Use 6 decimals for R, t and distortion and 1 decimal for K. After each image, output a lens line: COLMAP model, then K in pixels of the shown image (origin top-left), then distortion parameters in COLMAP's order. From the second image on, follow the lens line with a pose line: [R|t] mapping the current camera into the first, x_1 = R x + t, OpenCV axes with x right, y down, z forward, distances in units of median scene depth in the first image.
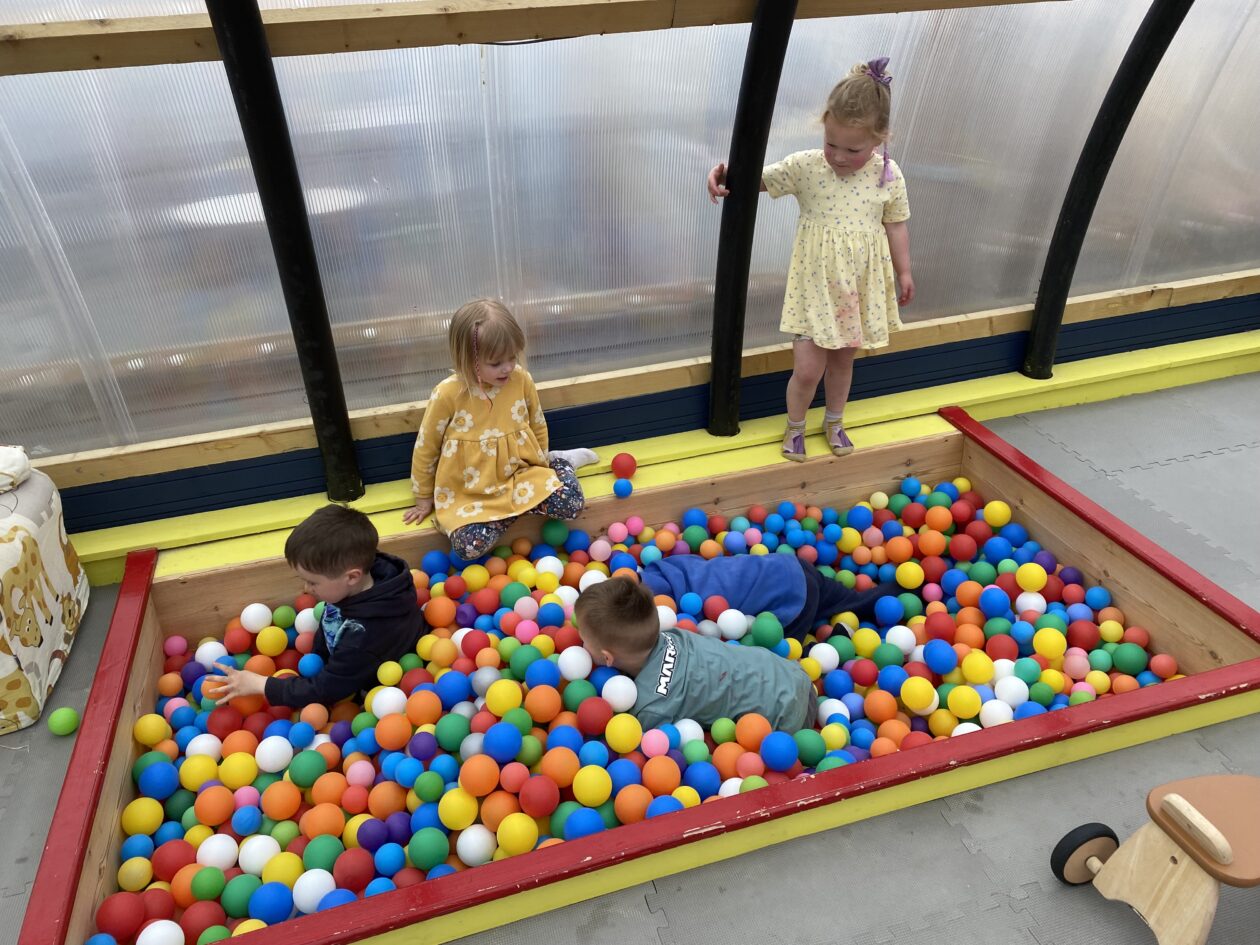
lens RADIAL K [[963.0, 0, 632.9], [0, 963.0, 481.1], [0, 0, 1]] dist [0.023780, -0.016537]
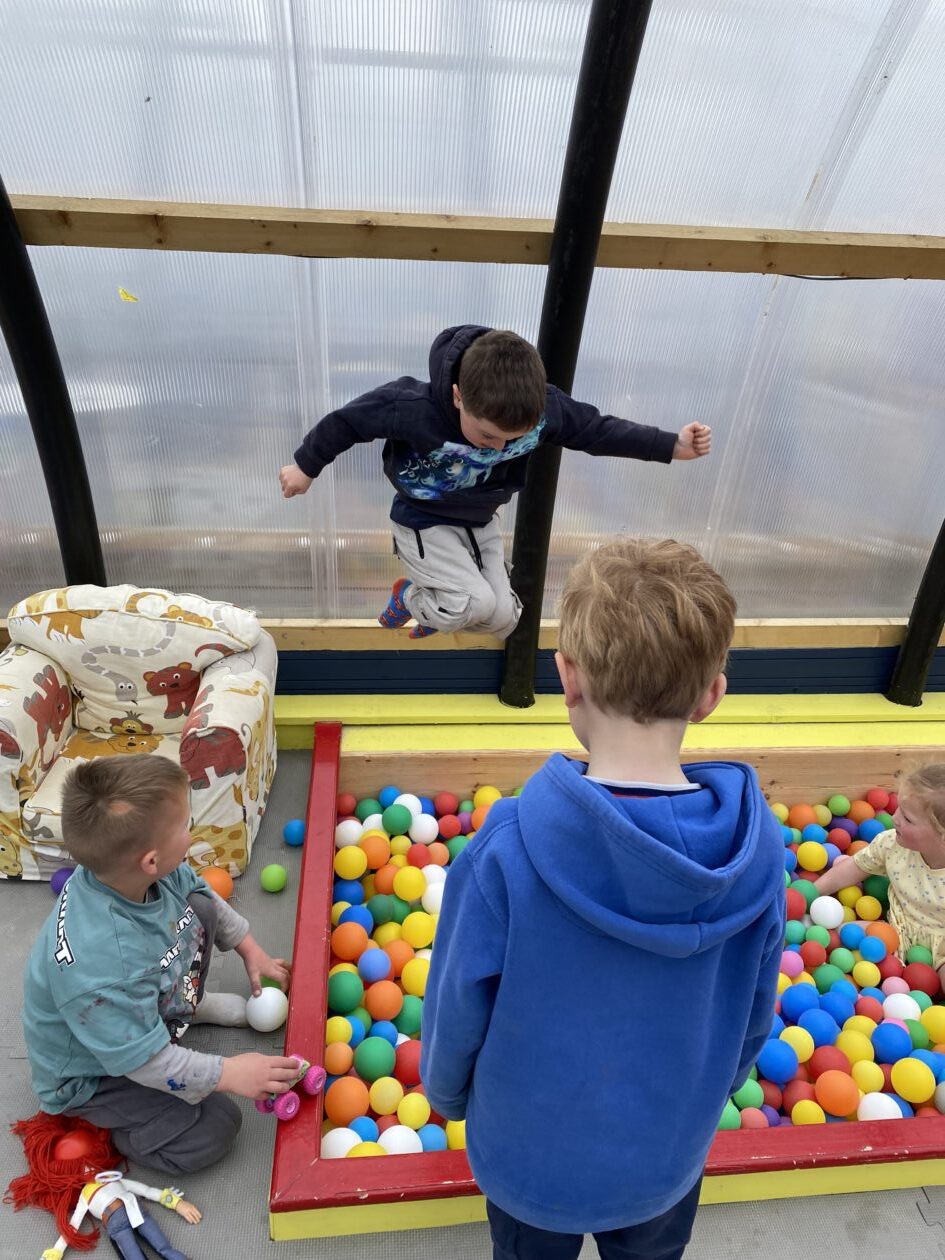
lens RADIAL K [[963.0, 0, 445.7], [0, 963.0, 647.3], [0, 0, 1]] dist [0.023780, -0.016537]
pose [[0.978147, 0.157853, -0.135320, -0.272060], [-0.166992, 0.984191, -0.059013, 0.034024], [0.123866, 0.080321, 0.989043, 0.009478]]
